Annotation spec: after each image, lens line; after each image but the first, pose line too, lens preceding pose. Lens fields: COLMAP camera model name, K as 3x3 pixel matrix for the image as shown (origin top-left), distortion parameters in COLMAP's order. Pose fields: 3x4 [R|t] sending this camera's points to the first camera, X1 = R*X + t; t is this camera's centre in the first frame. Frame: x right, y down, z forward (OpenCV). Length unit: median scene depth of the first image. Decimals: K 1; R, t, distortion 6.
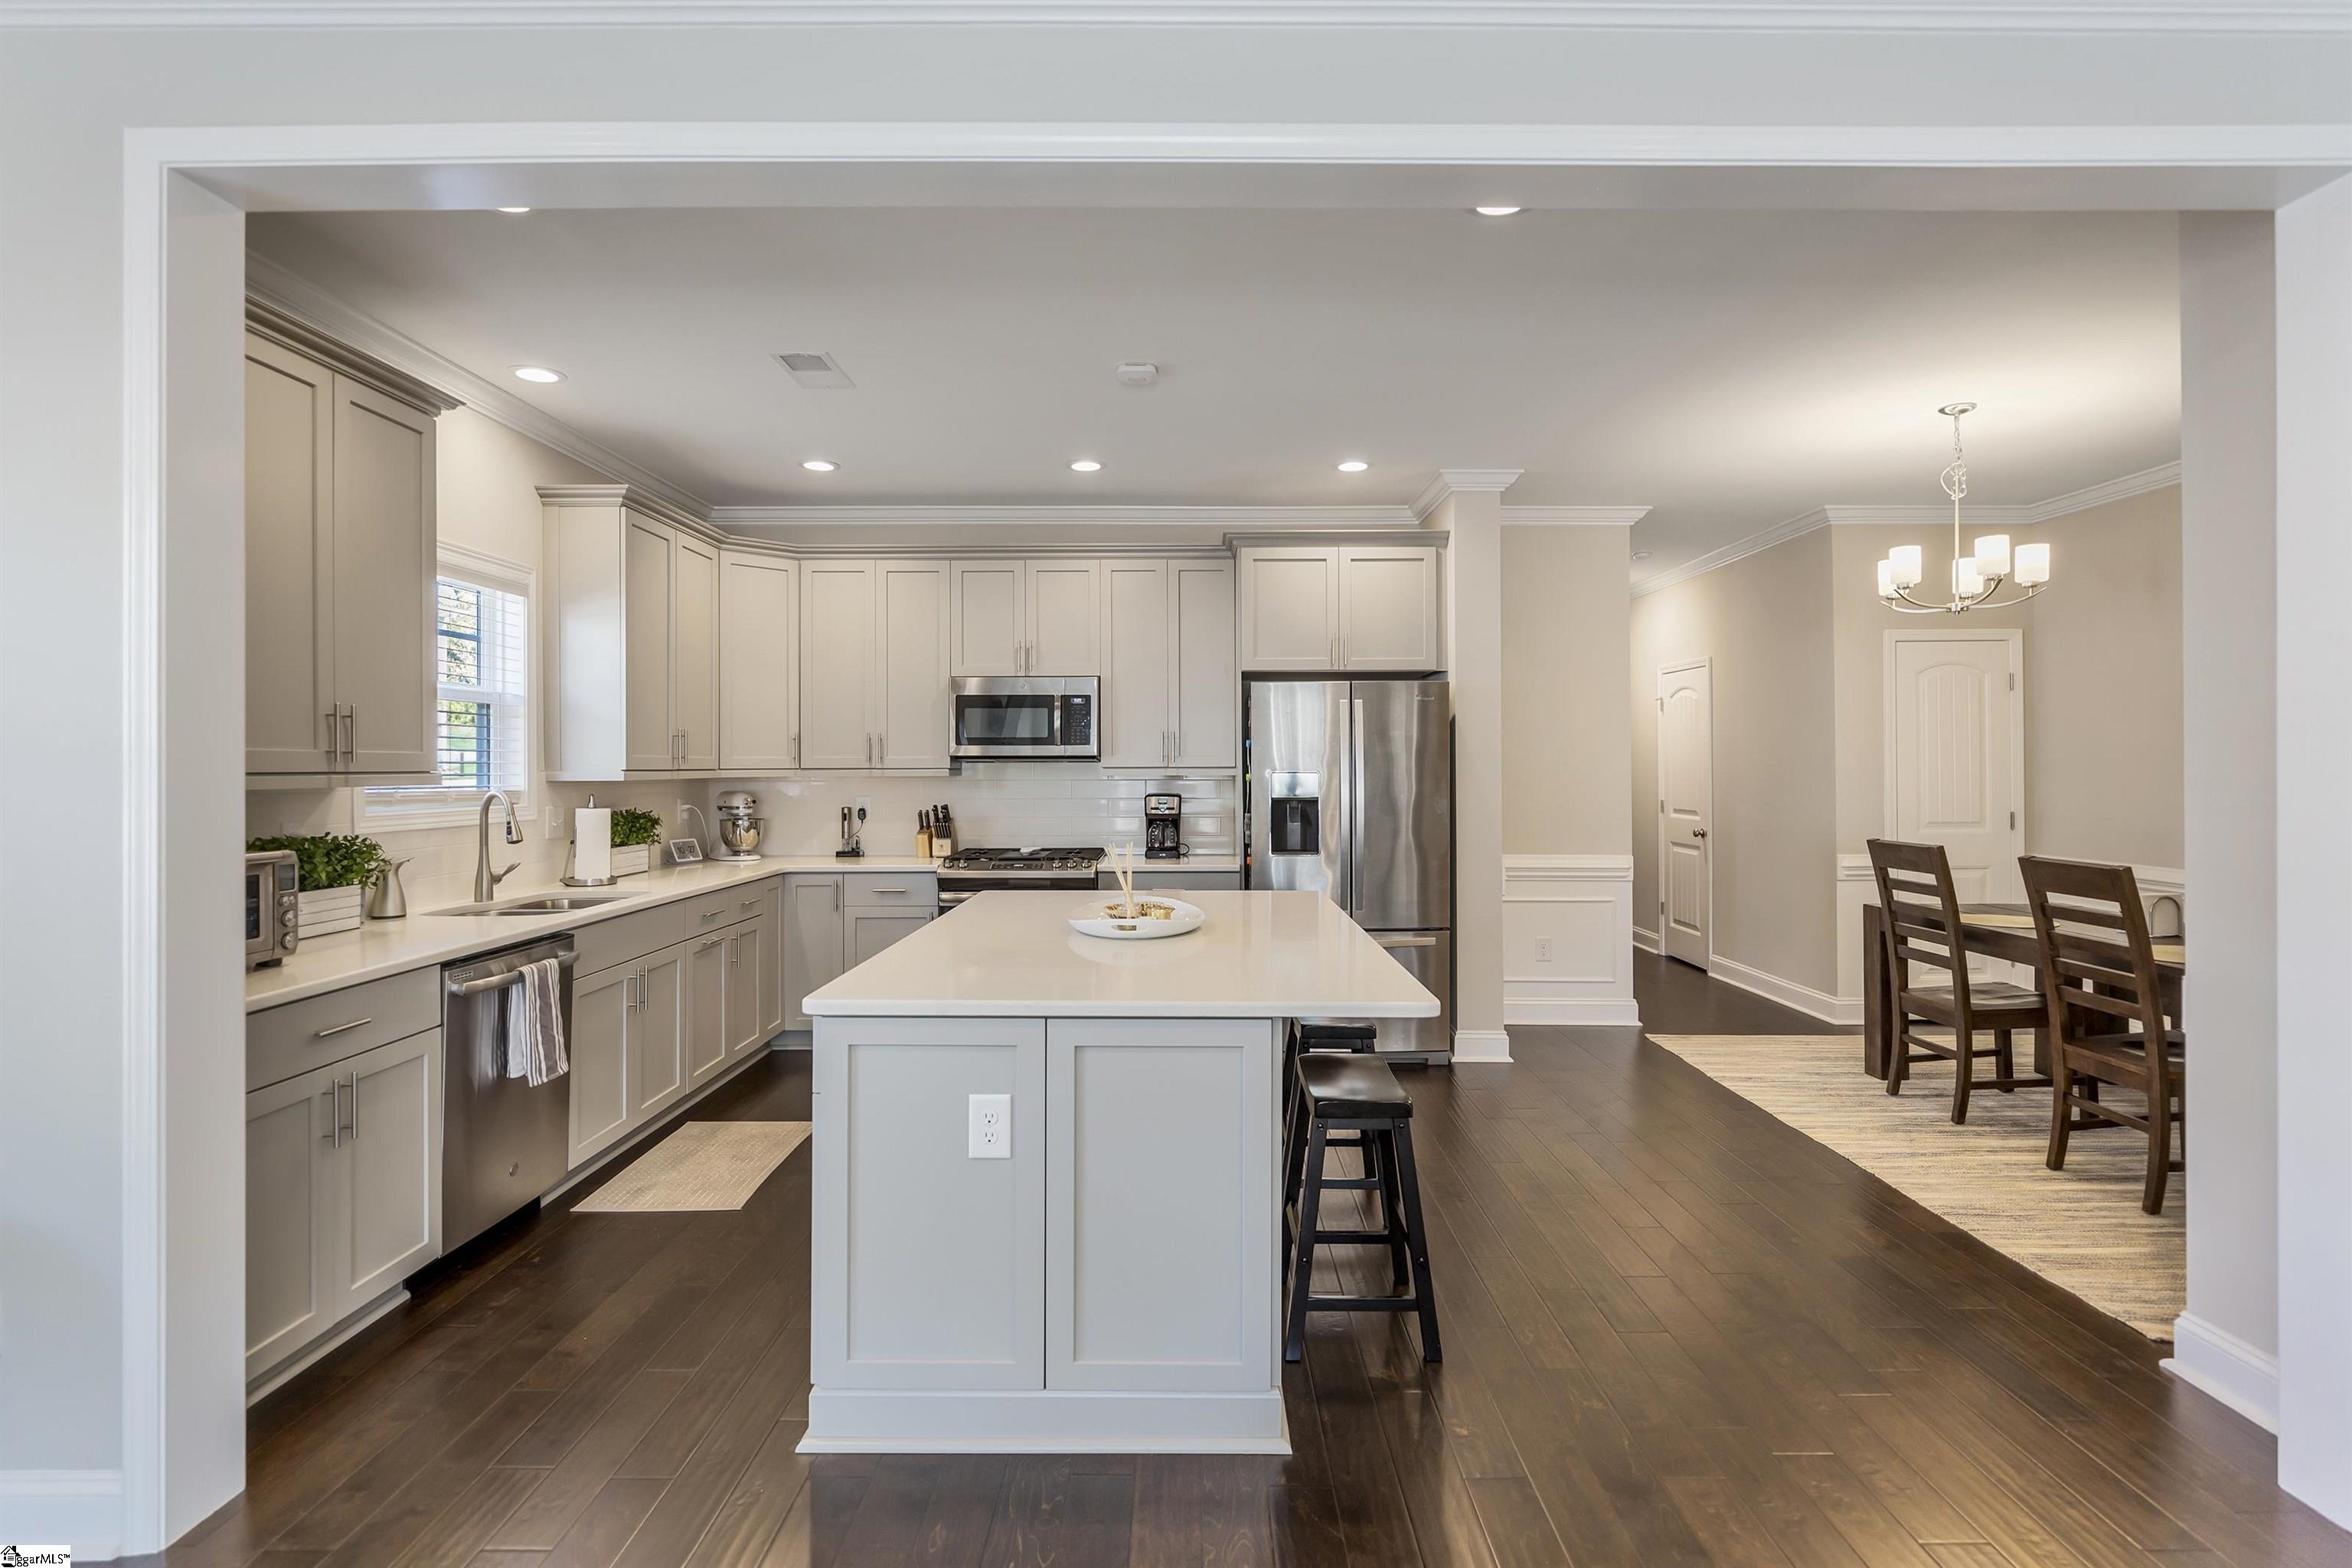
lens RADIAL K [[1159.6, 0, 1194.5], [0, 1159.6, 763.9], [0, 0, 1]] dist [0.000999, 0.002759]
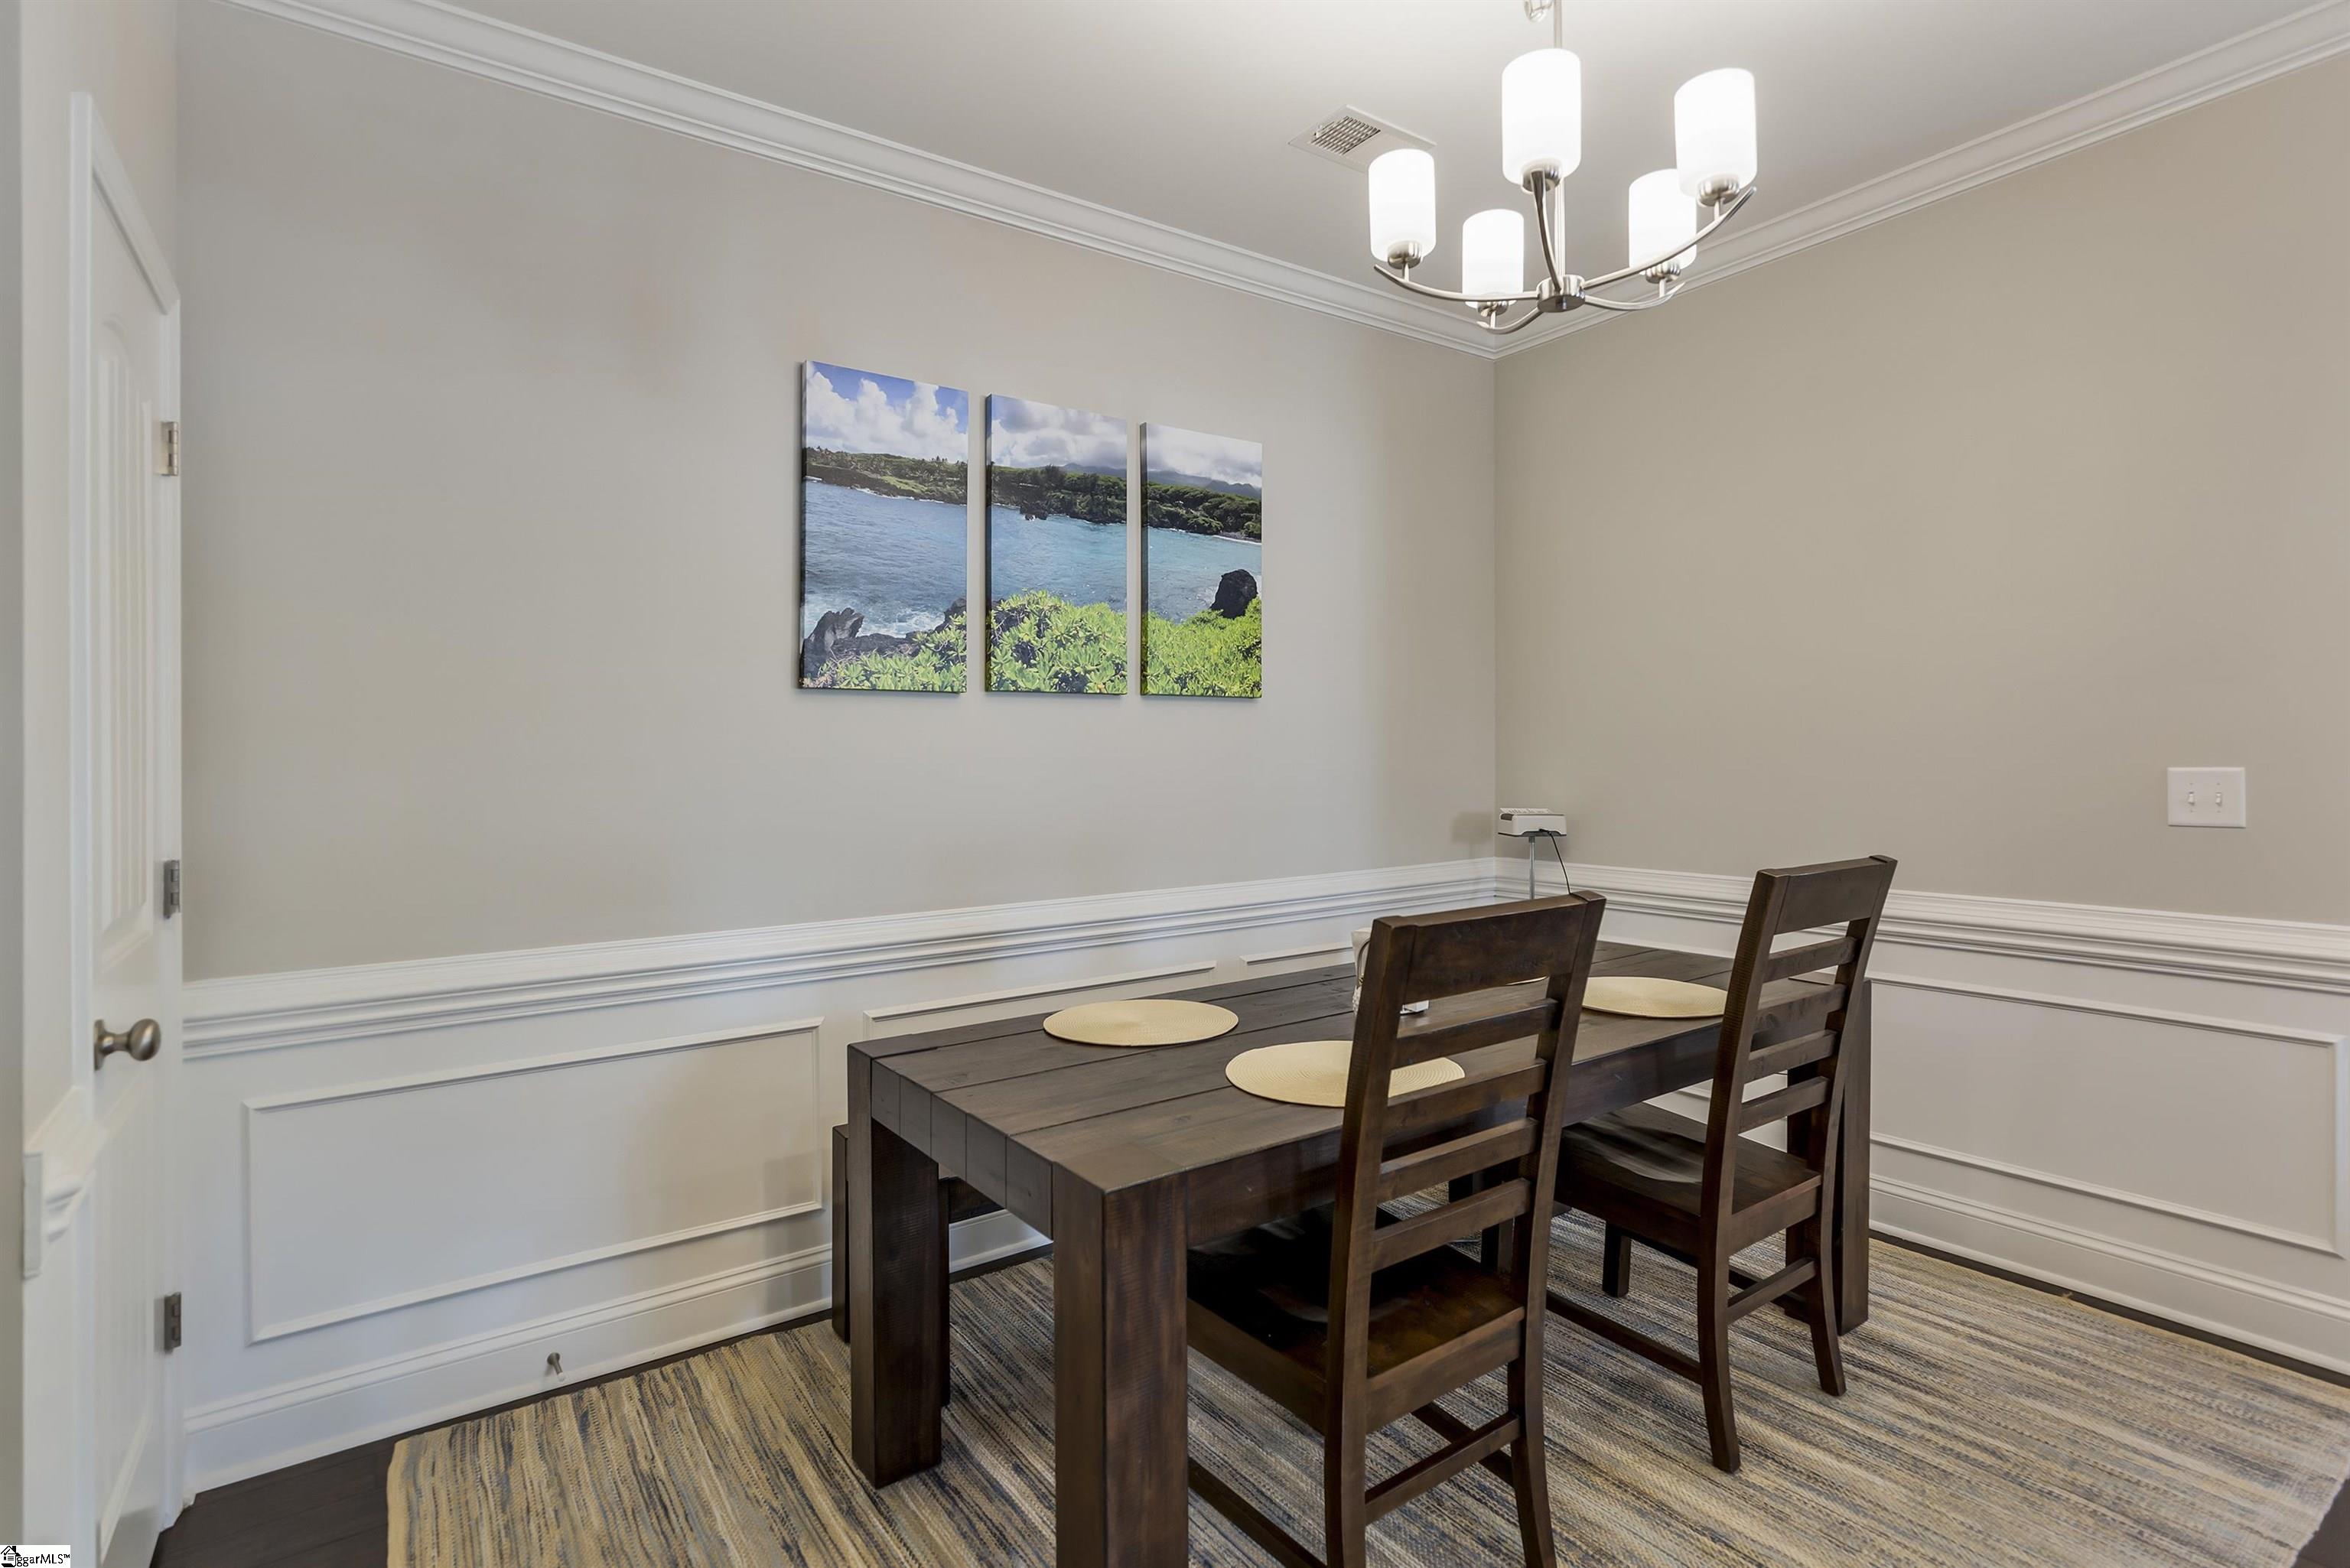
lens RADIAL K [[1158.5, 0, 1238.2], [0, 1158.5, 741.9], [0, 0, 1]] dist [0.000999, 0.002759]
pose [[-0.588893, 0.016266, 0.808047, 0.333621], [0.013041, 0.999859, -0.010624, 0.019378], [-0.808106, 0.004282, -0.589022, 1.114307]]
